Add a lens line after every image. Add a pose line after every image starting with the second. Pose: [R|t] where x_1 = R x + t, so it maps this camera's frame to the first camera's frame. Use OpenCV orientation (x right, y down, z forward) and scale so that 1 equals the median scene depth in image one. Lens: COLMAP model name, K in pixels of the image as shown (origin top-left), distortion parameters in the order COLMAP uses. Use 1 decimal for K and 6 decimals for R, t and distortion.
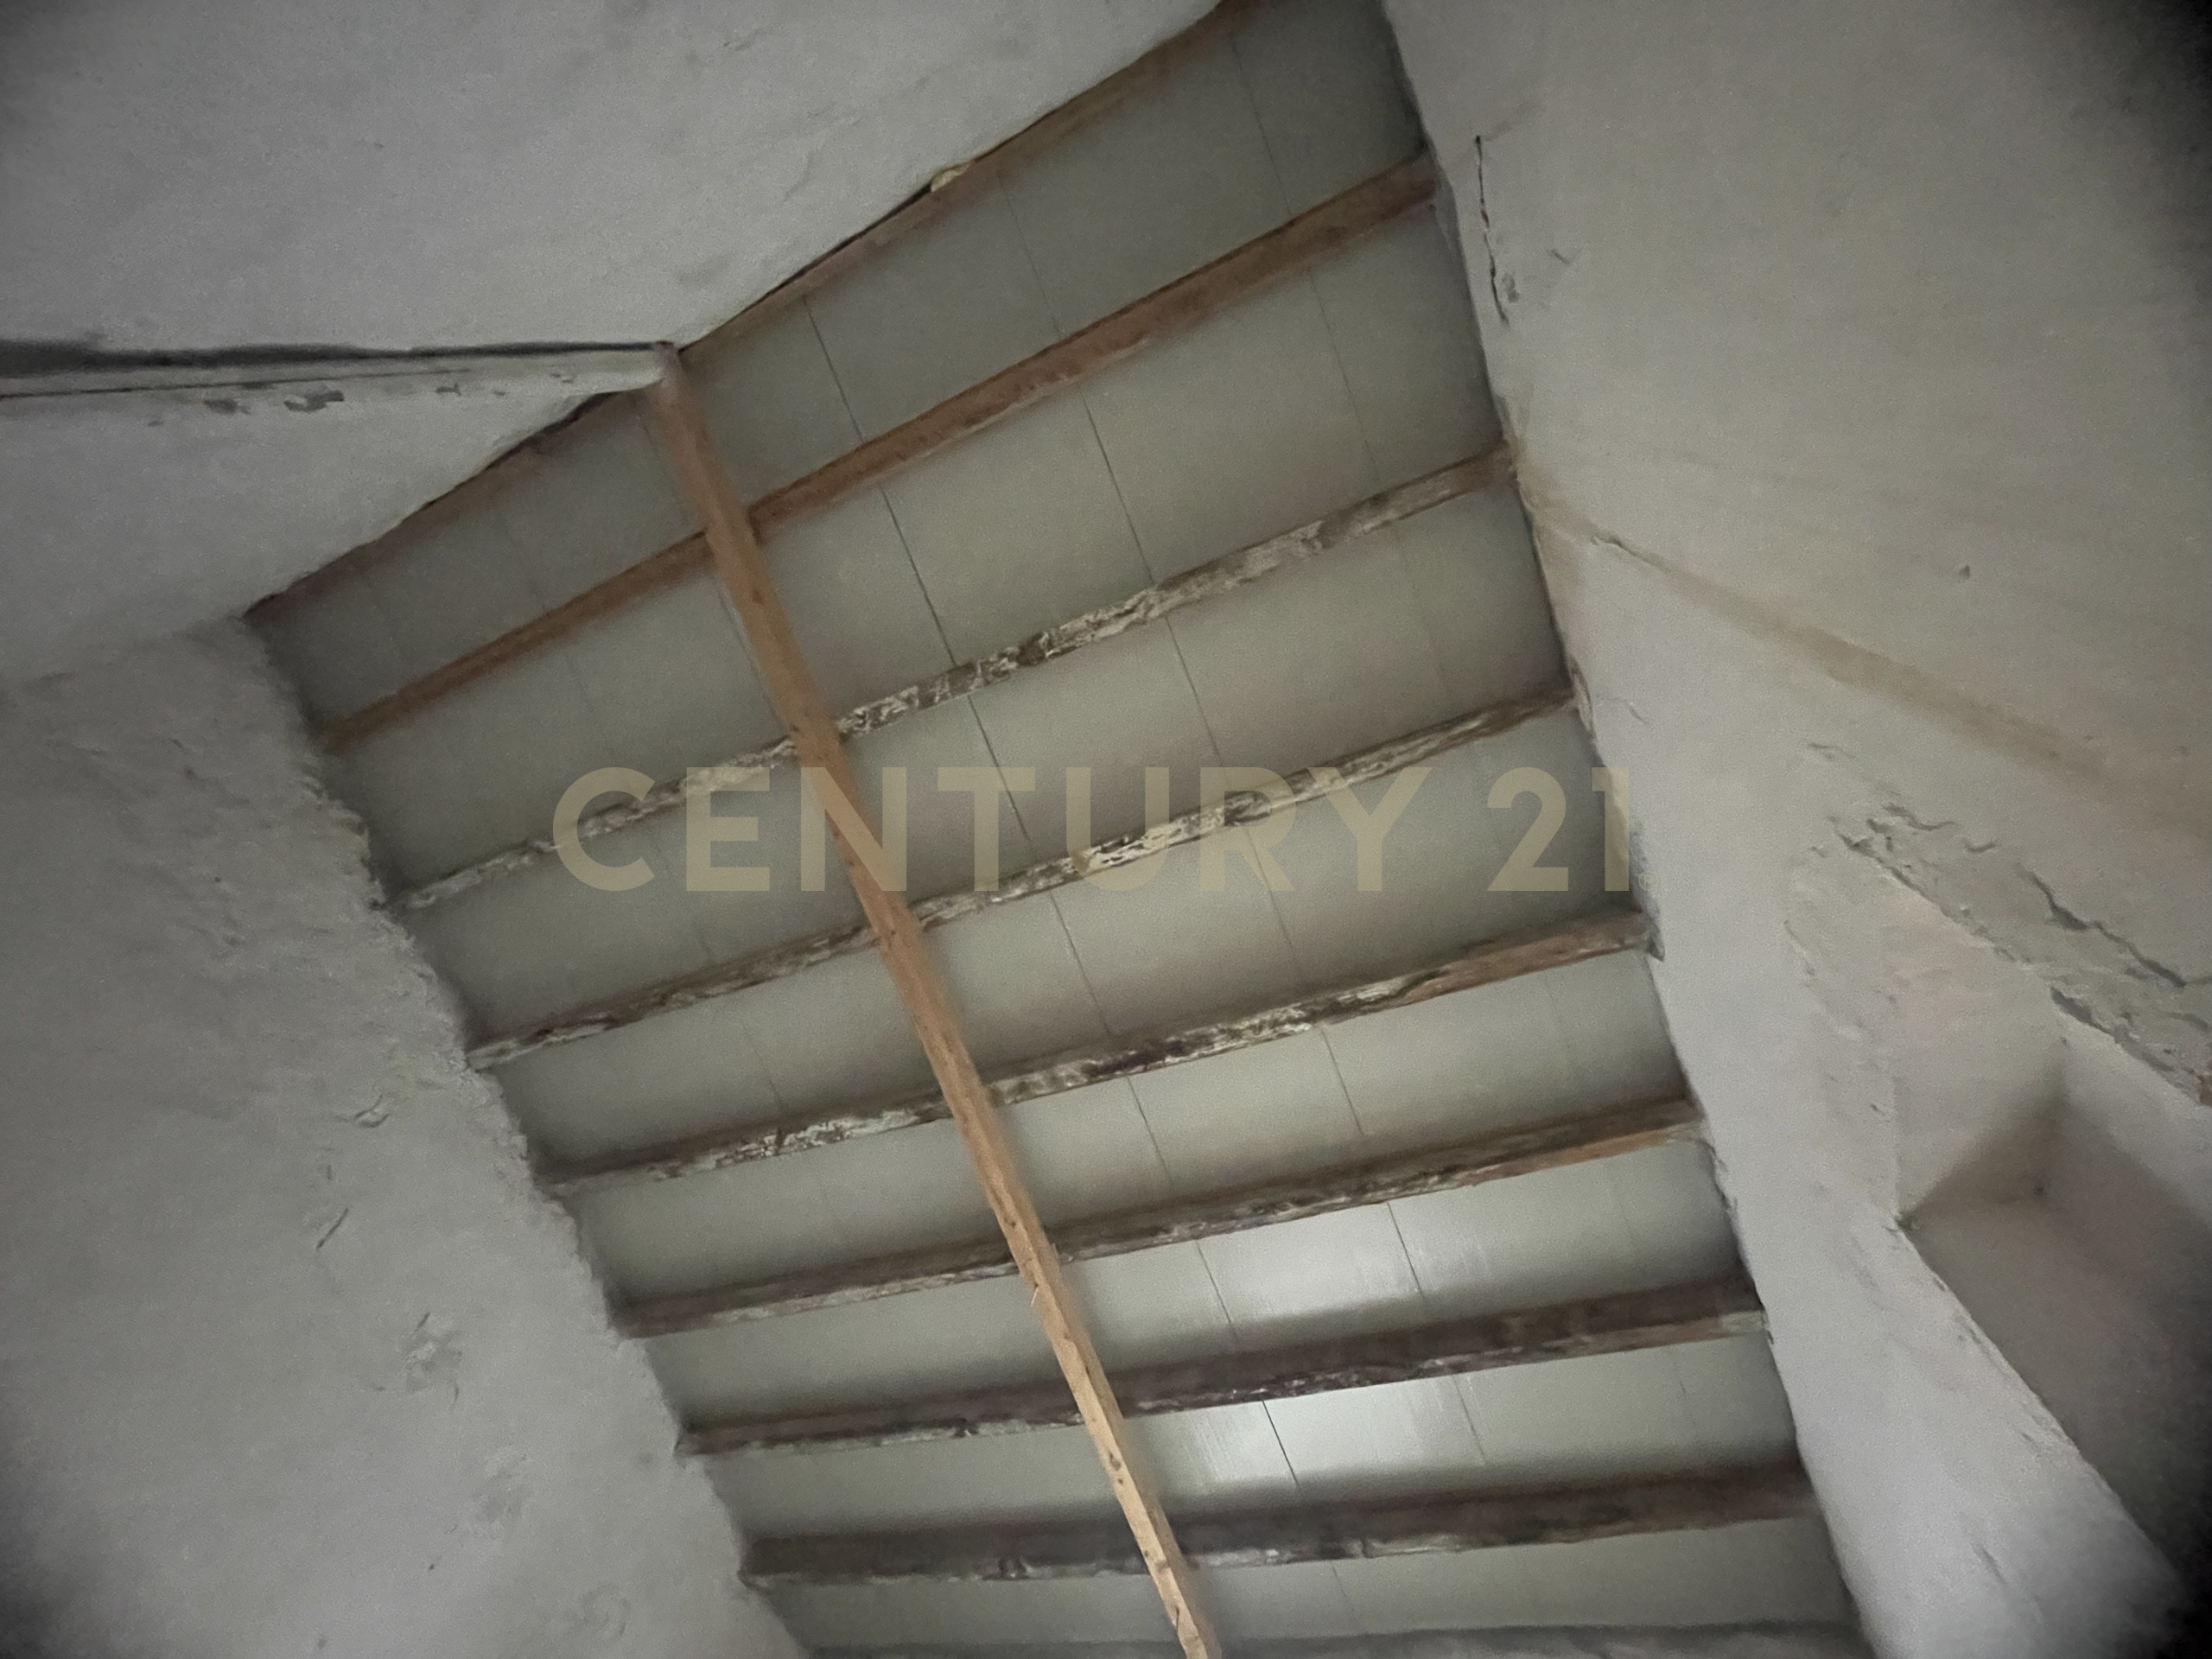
lens RADIAL K [[891.2, 0, 1103.0], [0, 891.2, 828.7], [0, 0, 1]] dist [-0.001933, -0.000416]
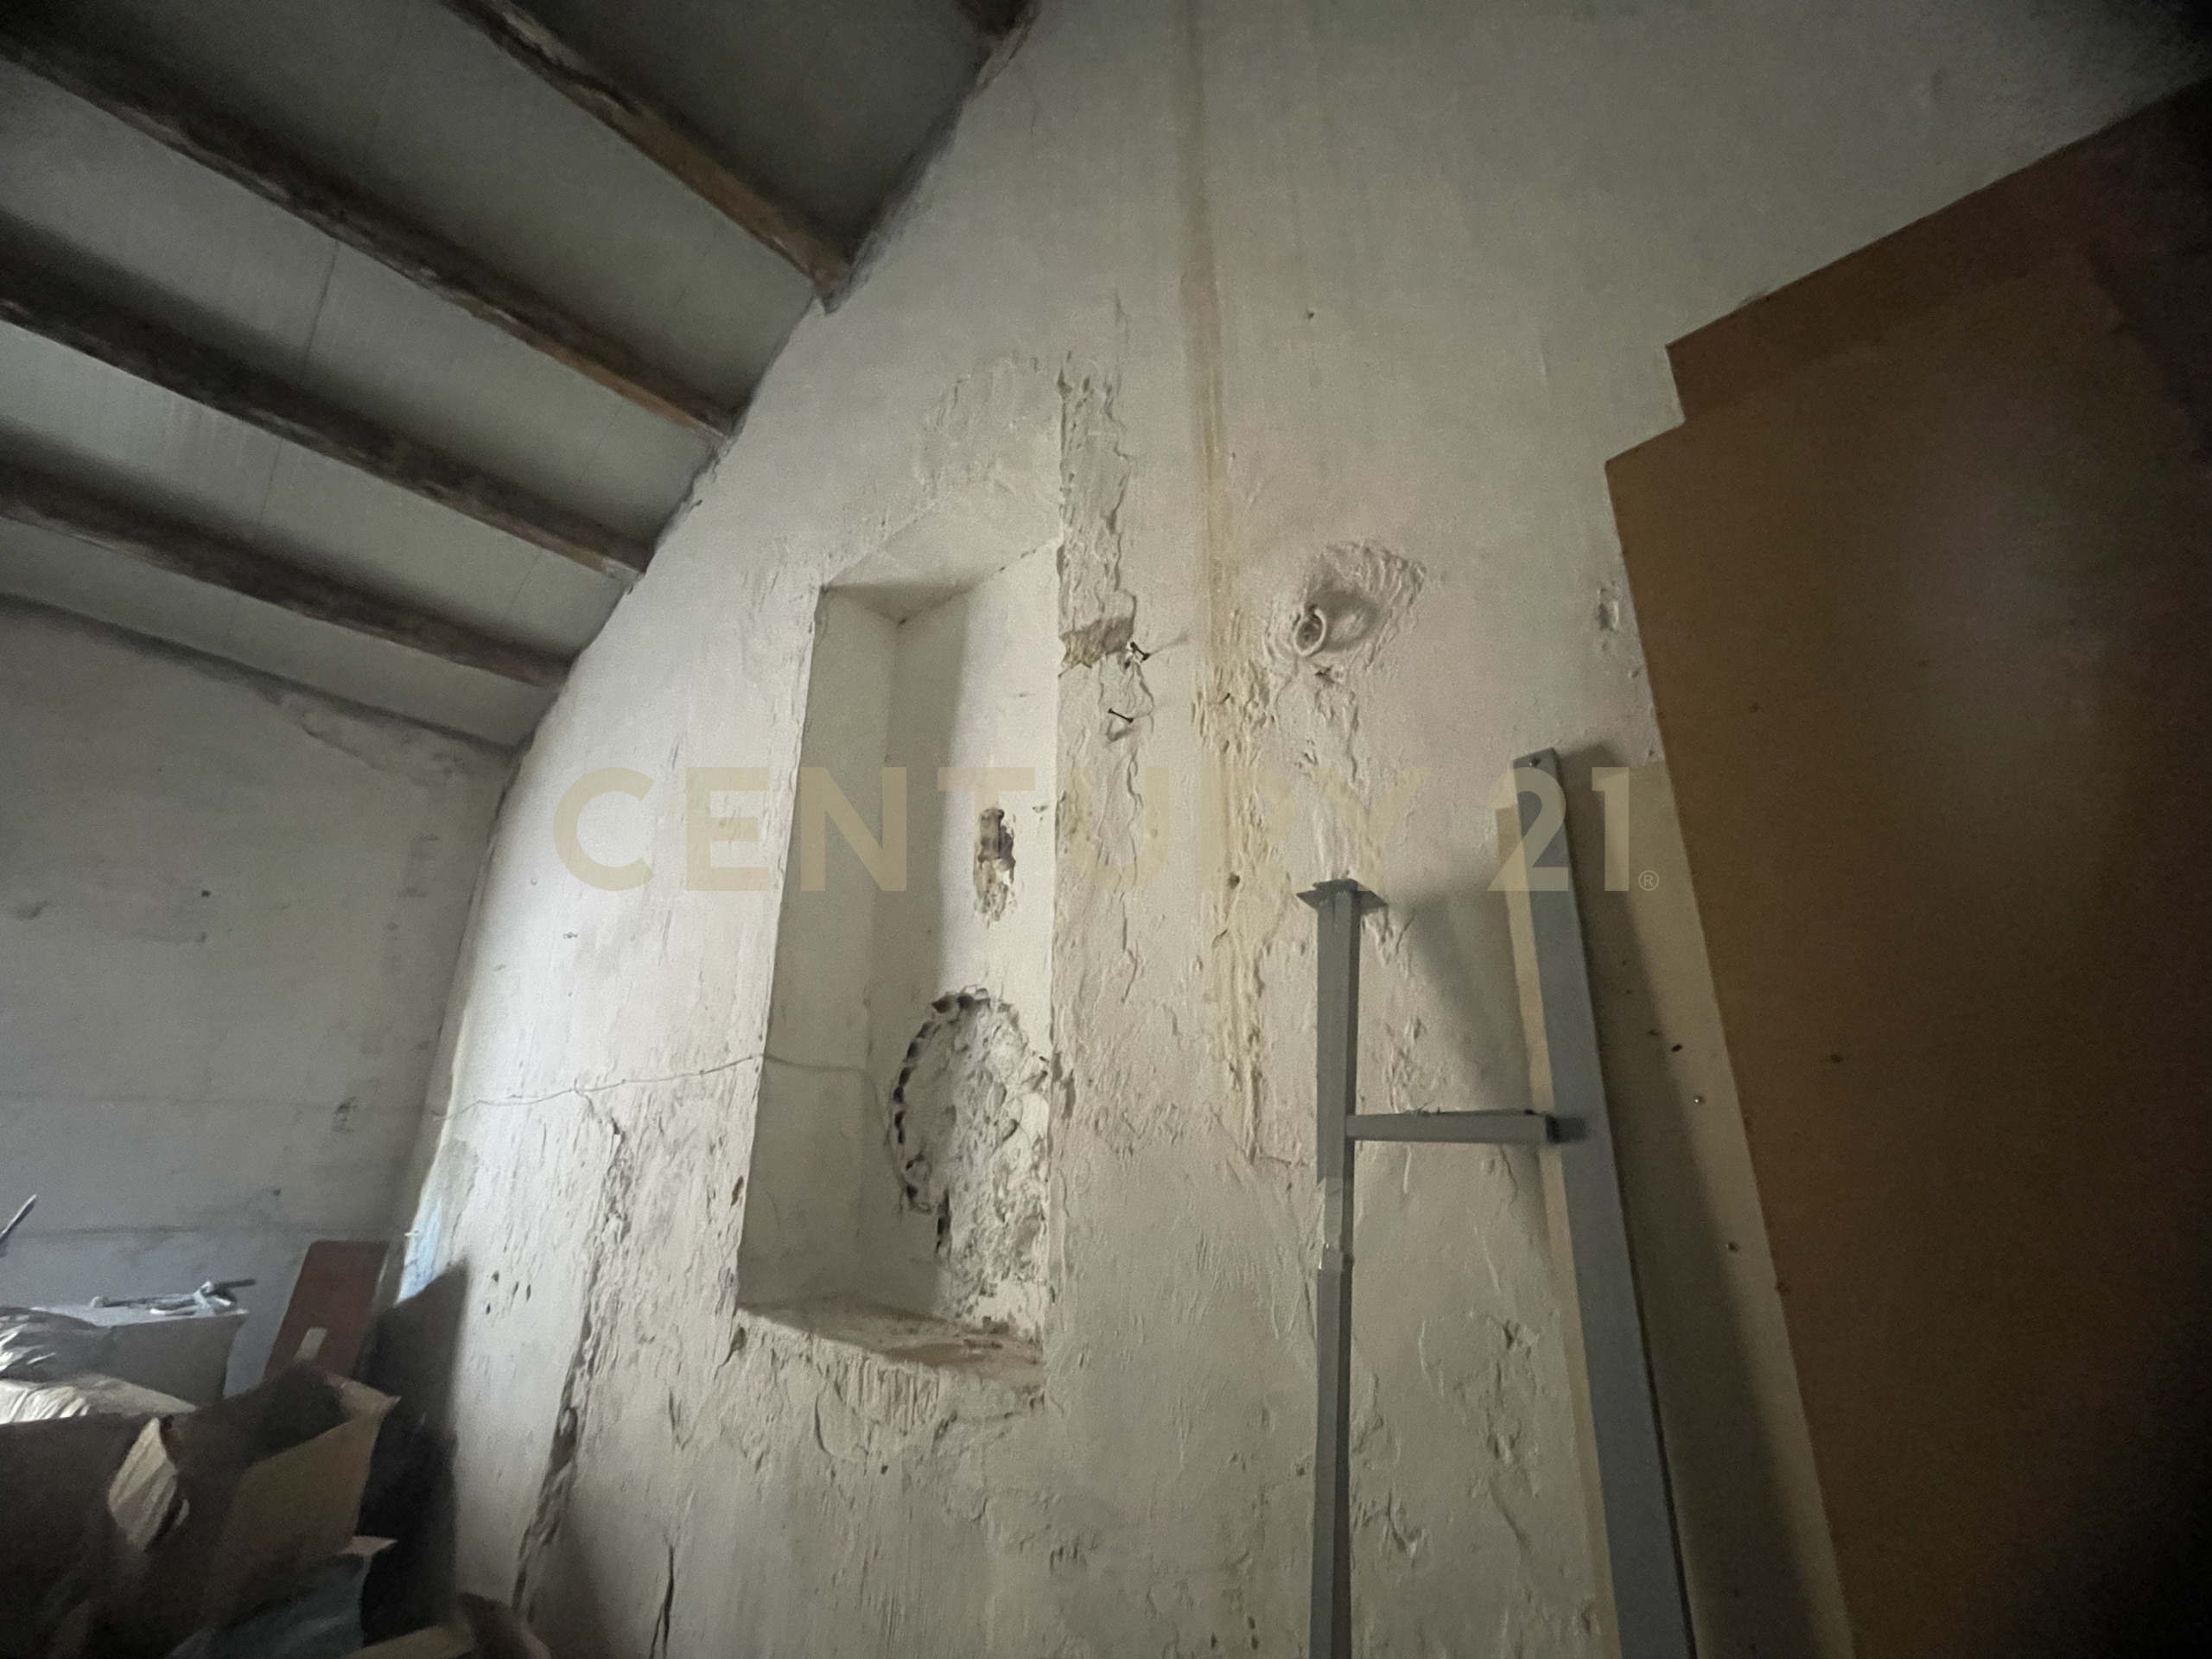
lens RADIAL K [[891.2, 0, 1100.2], [0, 891.2, 823.3], [0, 0, 1]] dist [-0.001933, -0.000416]
pose [[0.335508, 0.232237, 0.912962, -0.038365], [-0.816550, 0.554974, 0.158904, 0.045224], [-0.469767, -0.798793, 0.375831, 0.019600]]
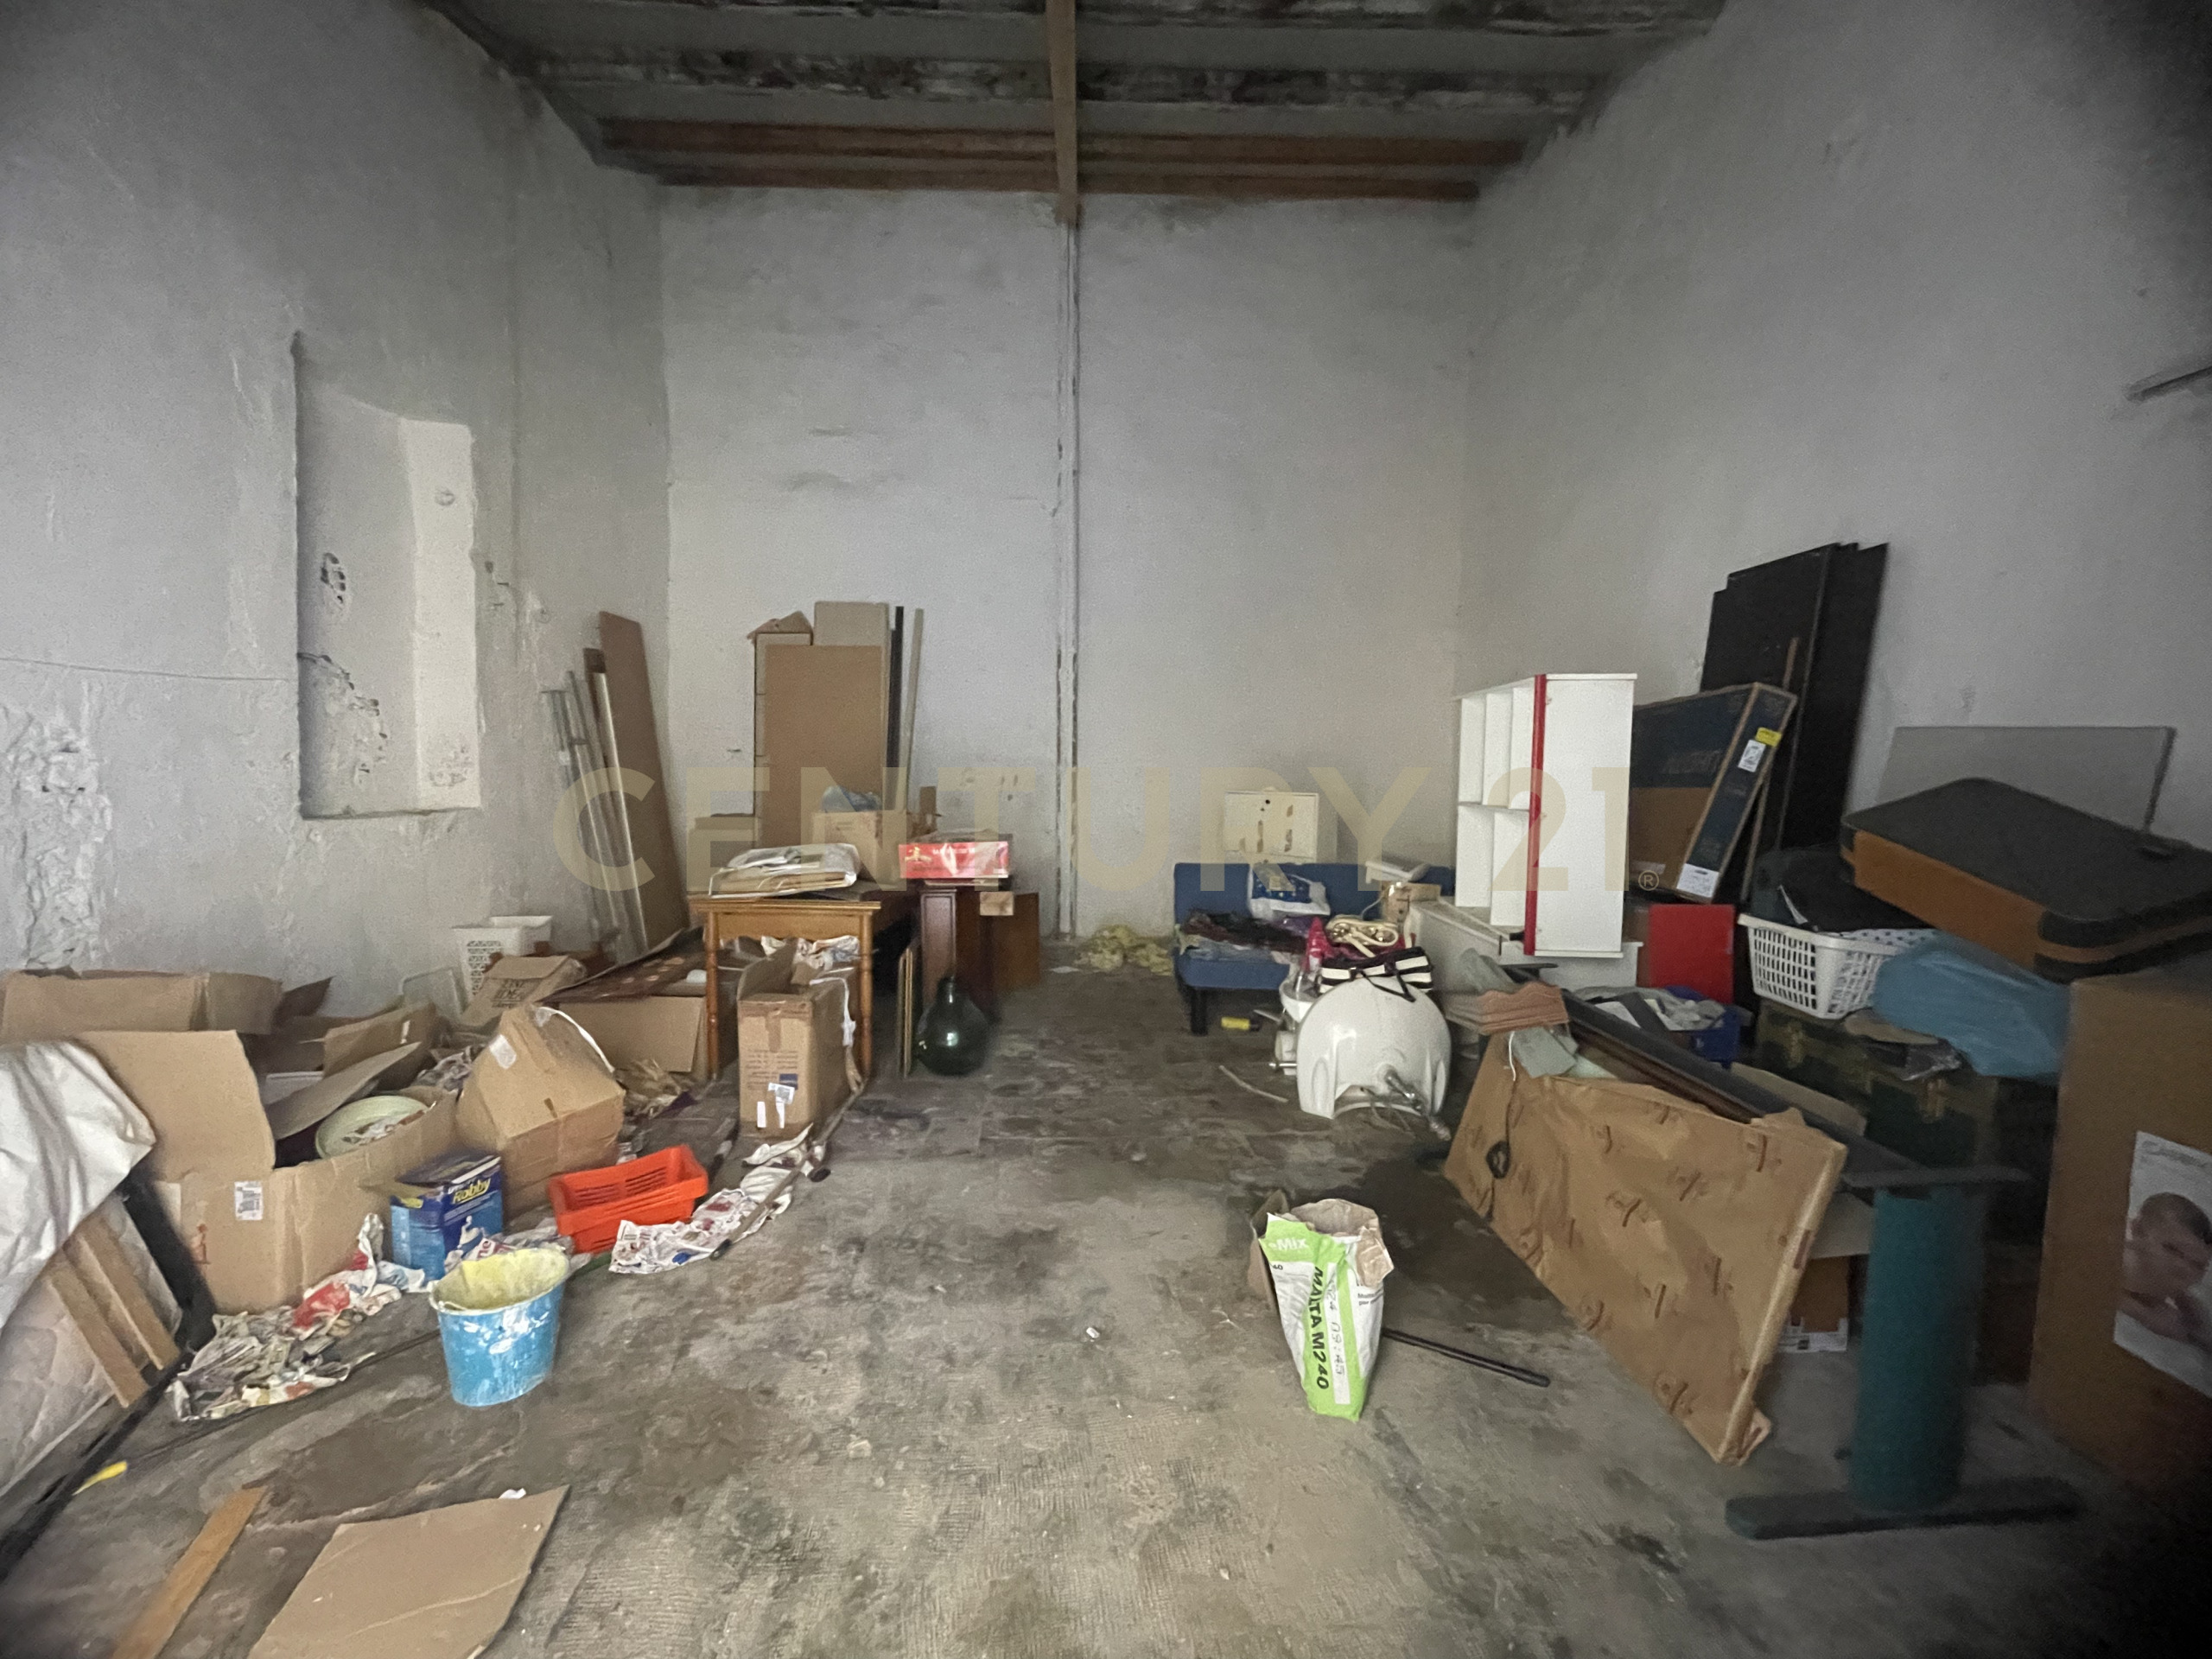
lens RADIAL K [[891.2, 0, 1103.4], [0, 891.2, 824.3], [0, 0, 1]] dist [-0.001933, -0.000416]
pose [[-0.893189, -0.098593, -0.438741, 0.082644], [0.323771, 0.536092, -0.779601, 1.361242], [0.312068, -0.838383, -0.446909, 0.711908]]
